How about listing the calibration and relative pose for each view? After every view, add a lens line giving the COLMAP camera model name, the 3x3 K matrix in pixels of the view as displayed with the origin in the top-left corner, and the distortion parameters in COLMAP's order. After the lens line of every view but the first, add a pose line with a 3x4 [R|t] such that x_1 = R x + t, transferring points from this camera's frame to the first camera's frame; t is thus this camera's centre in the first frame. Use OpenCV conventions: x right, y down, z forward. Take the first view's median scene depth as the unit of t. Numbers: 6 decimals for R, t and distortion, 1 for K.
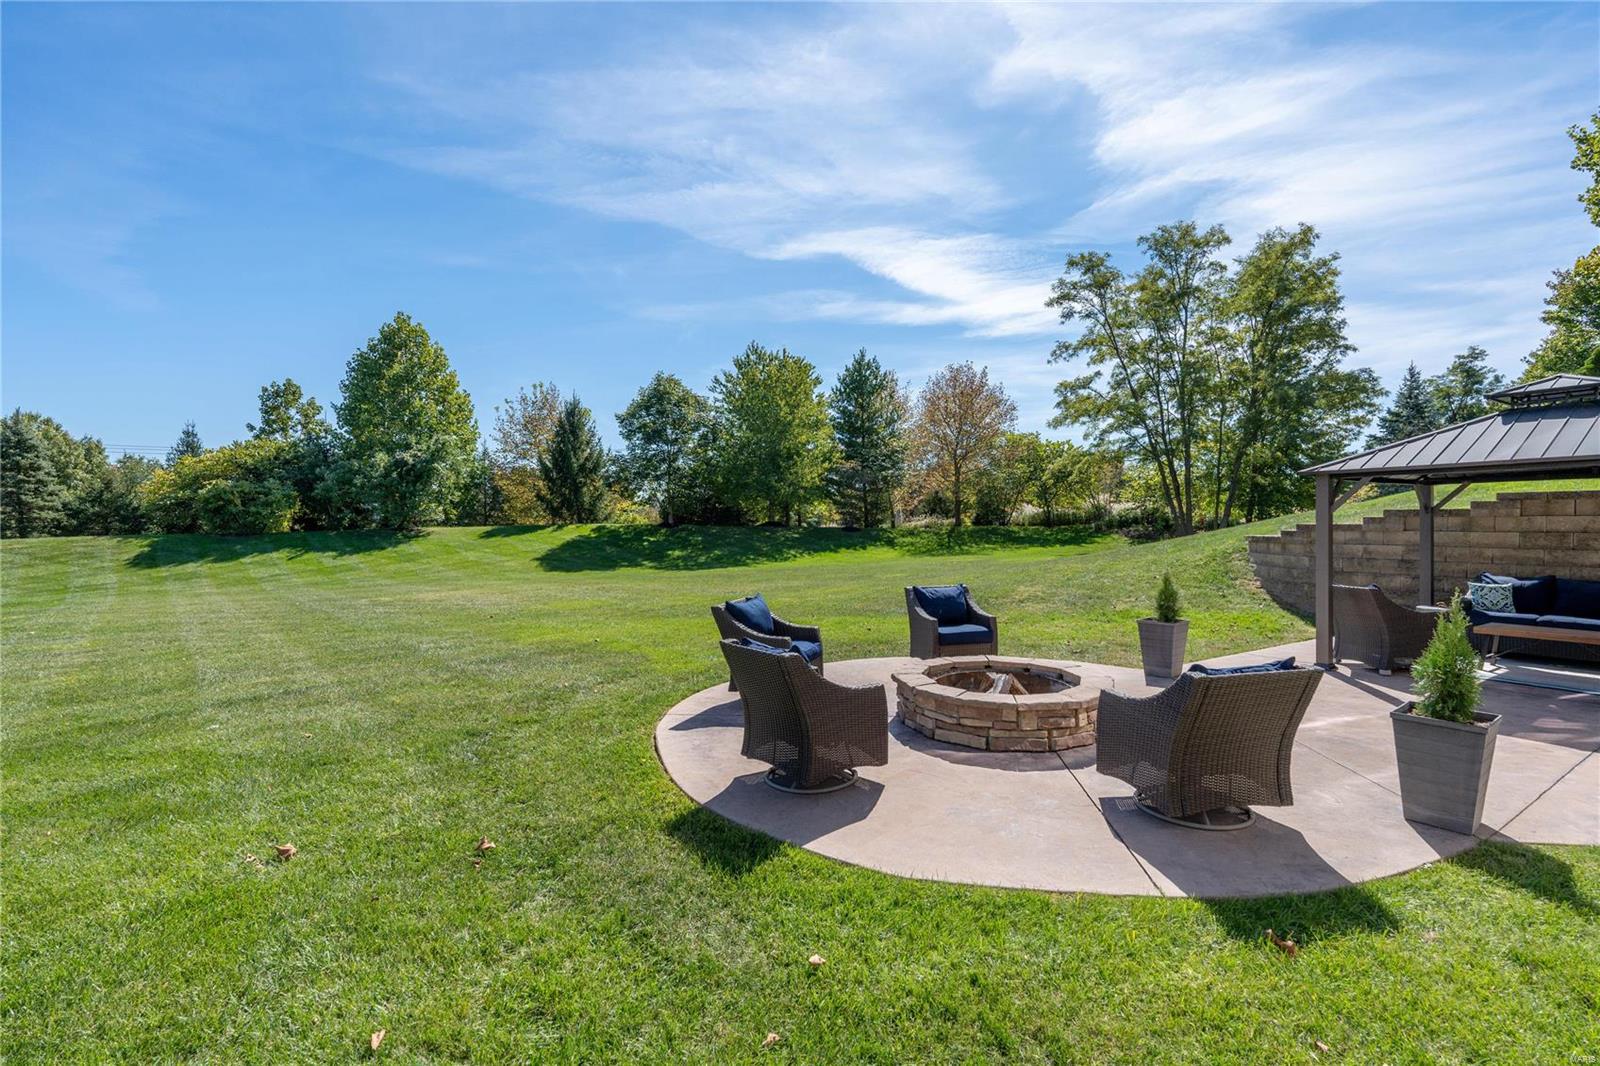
lens RADIAL K [[706.2, 0, 796.7], [0, 706.2, 539.0], [0, 0, 1]] dist [-0.000161, -0.000806]
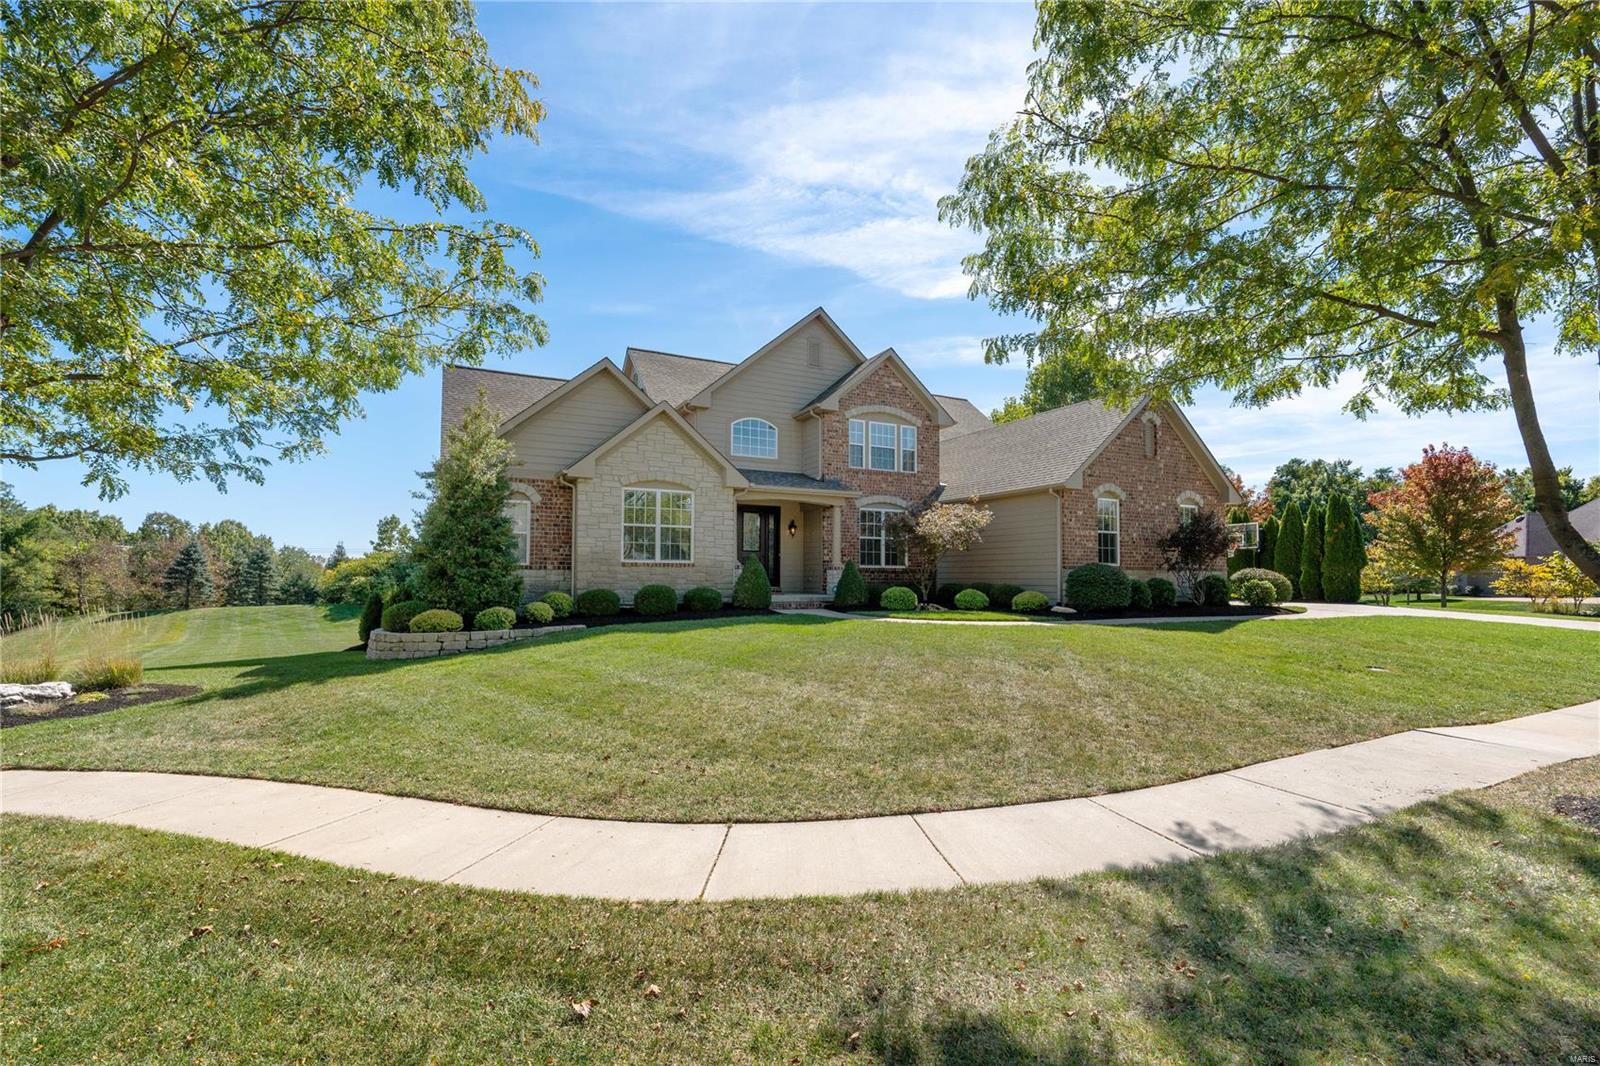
lens RADIAL K [[706.2, 0, 768.6], [0, 706.2, 514.8], [0, 0, 1]] dist [-0.000161, -0.000806]
pose [[0.993897, -0.010190, -0.109843, 0.479344], [-0.002805, 0.993068, -0.117506, -0.023656], [0.110279, 0.117097, 0.986979, -0.753514]]
